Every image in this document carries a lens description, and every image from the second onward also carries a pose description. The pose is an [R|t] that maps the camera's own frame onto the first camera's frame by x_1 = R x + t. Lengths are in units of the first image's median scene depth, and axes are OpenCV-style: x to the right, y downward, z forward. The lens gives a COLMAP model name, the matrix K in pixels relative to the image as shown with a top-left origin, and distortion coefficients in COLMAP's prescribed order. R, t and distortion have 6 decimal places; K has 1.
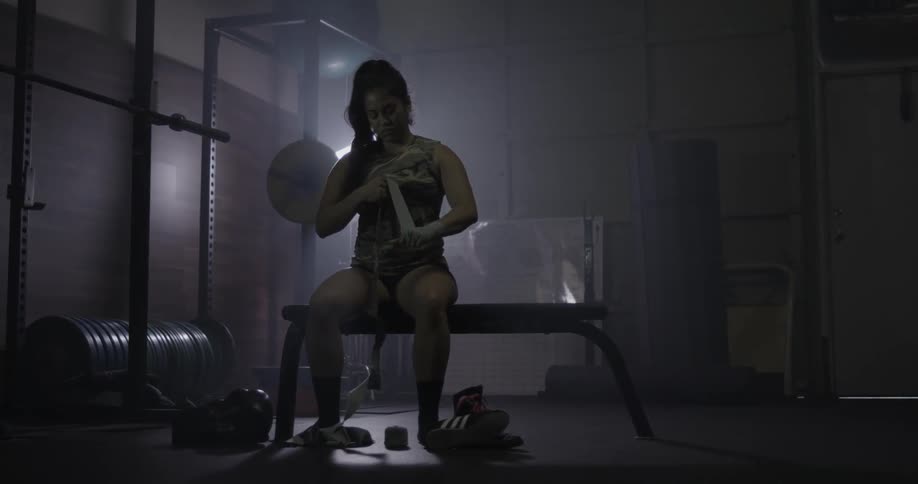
lens RADIAL K [[1439.9, 0, 459.0], [0, 1439.9, 242.0], [0, 0, 1]] dist [-0.025325, -0.043256]
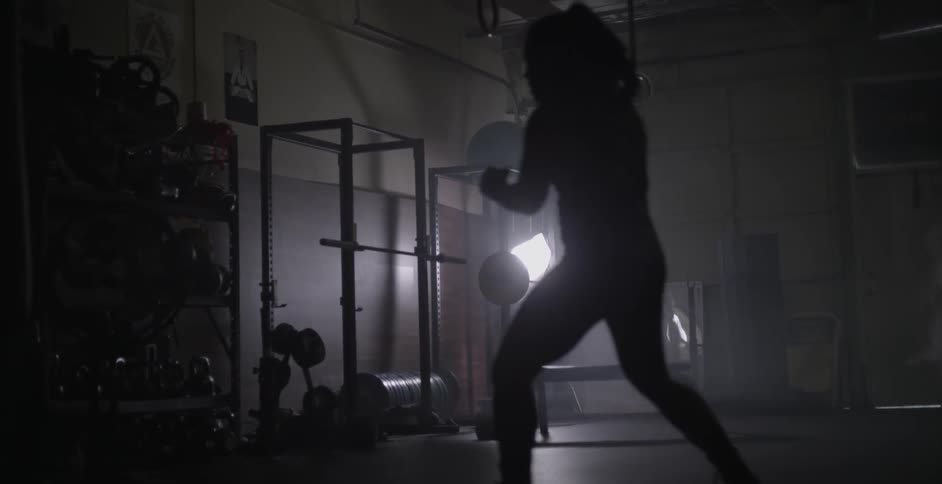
lens RADIAL K [[1711.5, 0, 468.6], [0, 1711.5, 176.8], [0, 0, 1]] dist [-0.029482, 0.015451]
pose [[0.997580, -0.033546, -0.060898, -0.023509], [0.031606, 0.998971, -0.032535, -0.079720], [0.061927, 0.030531, 0.997614, -0.738003]]
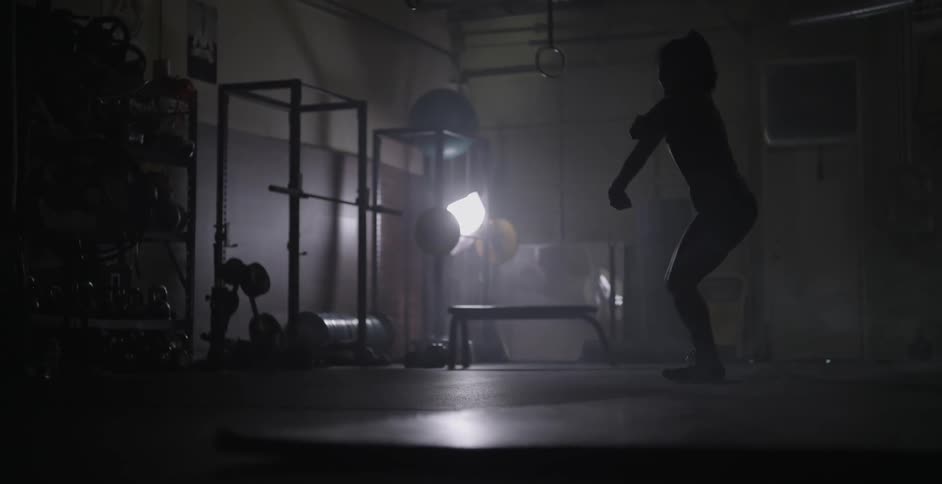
lens RADIAL K [[1711.5, 0, 468.6], [0, 1711.5, 176.8], [0, 0, 1]] dist [-0.029482, 0.015451]
pose [[0.999244, -0.003384, -0.038727, 0.007935], [0.002701, 0.999840, -0.017671, -0.060750], [0.038781, 0.017553, 0.999094, -0.888053]]
